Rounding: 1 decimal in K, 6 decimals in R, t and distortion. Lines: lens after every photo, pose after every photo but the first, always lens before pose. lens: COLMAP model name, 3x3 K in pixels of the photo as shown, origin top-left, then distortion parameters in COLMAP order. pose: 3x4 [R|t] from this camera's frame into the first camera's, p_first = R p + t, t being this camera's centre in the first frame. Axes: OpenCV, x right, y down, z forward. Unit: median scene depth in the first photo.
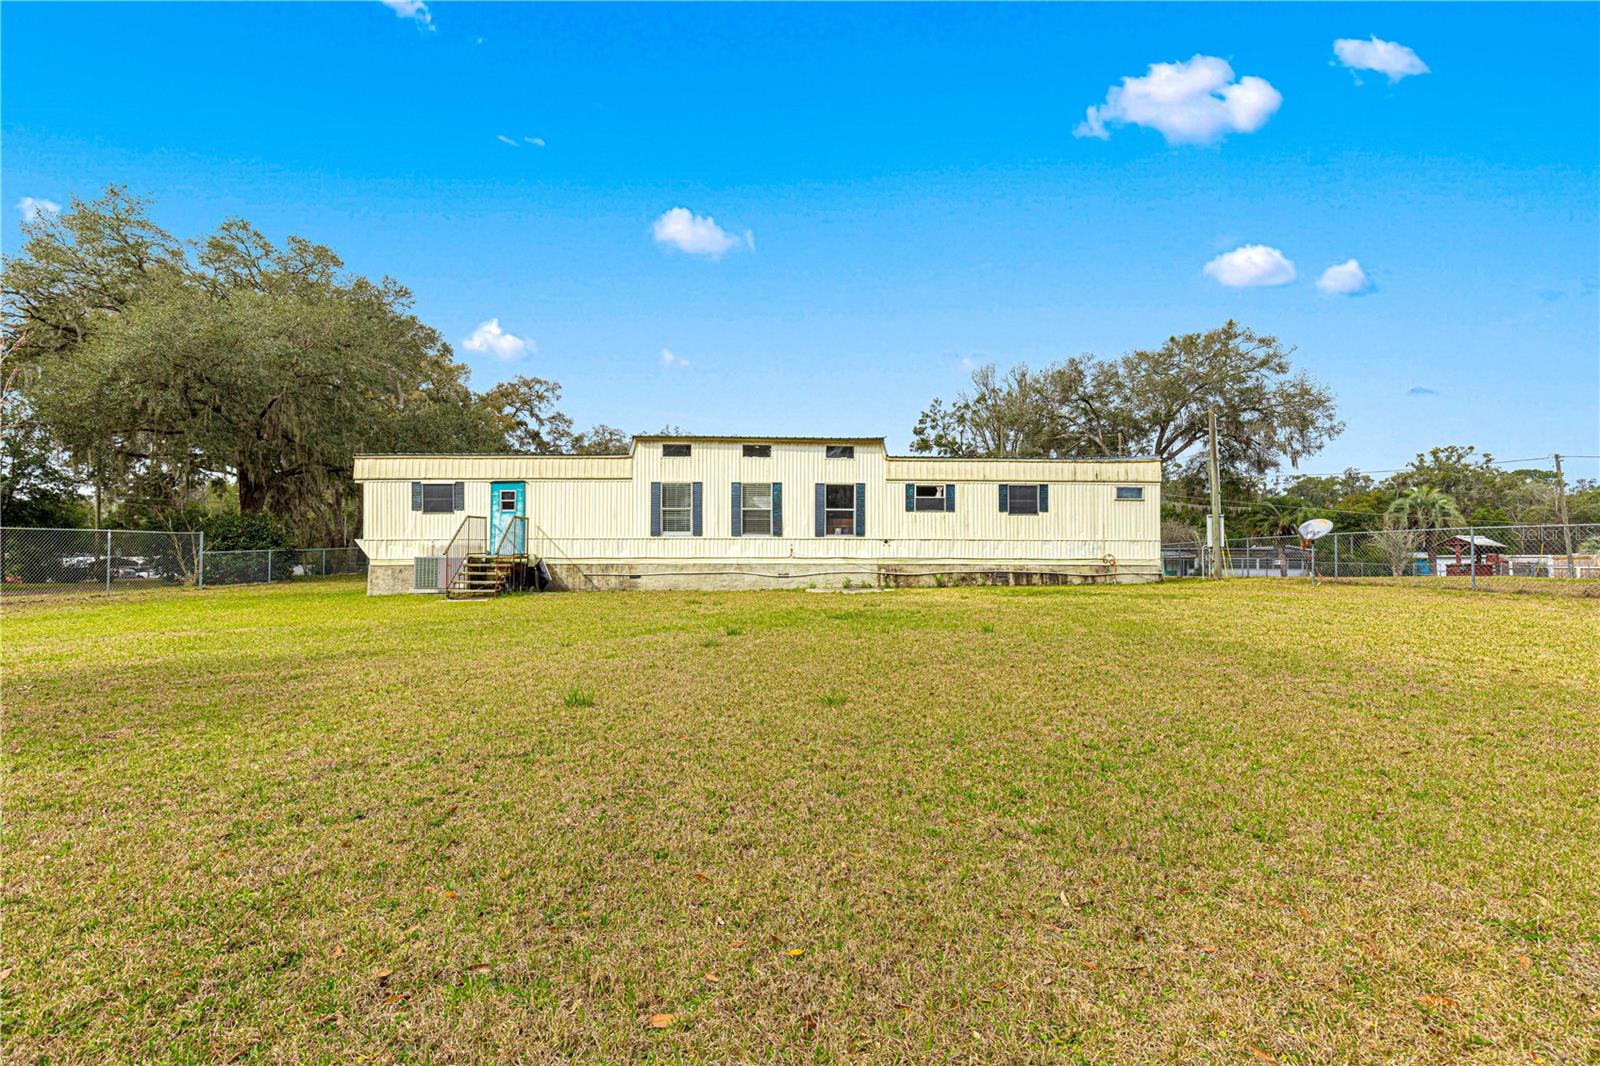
lens RADIAL K [[706.1, 0, 806.7], [0, 706.1, 536.7], [0, 0, 1]] dist [0.000124, 0.000199]
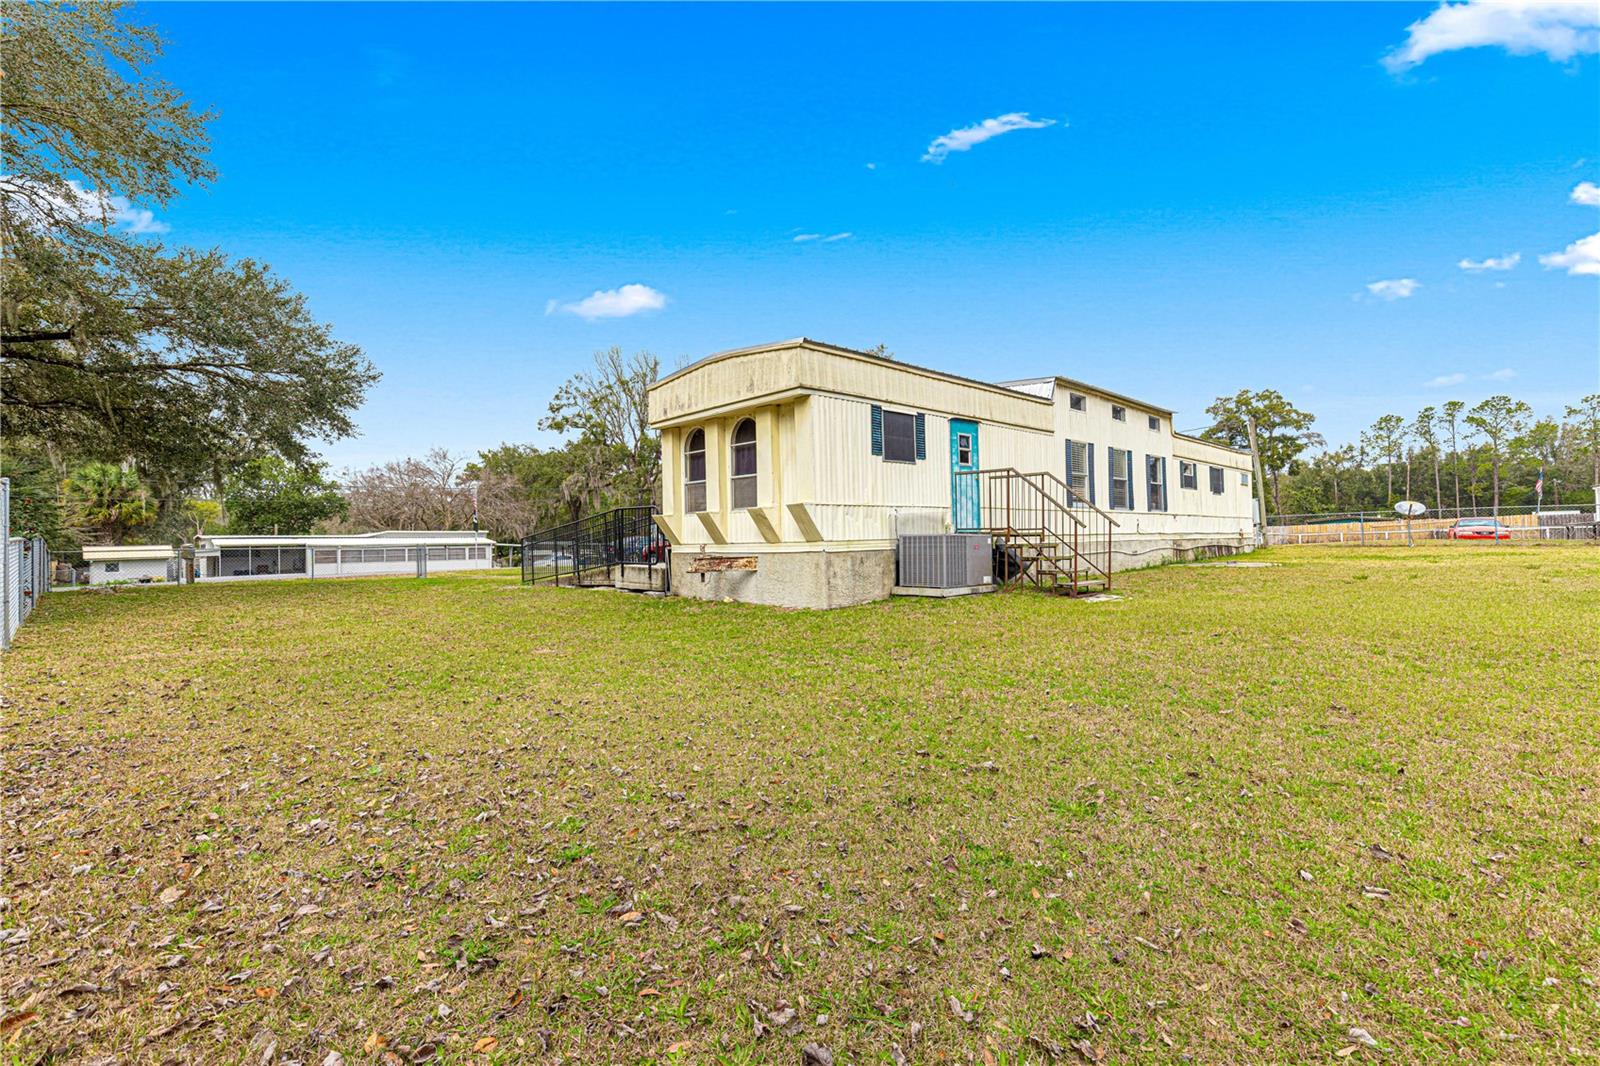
lens RADIAL K [[706.1, 0, 796.6], [0, 706.1, 534.8], [0, 0, 1]] dist [0.000124, 0.000199]
pose [[0.763652, -0.008306, 0.645575, -0.968619], [0.002887, 0.999951, 0.009450, 0.021833], [-0.645622, -0.005352, 0.763639, 0.598963]]
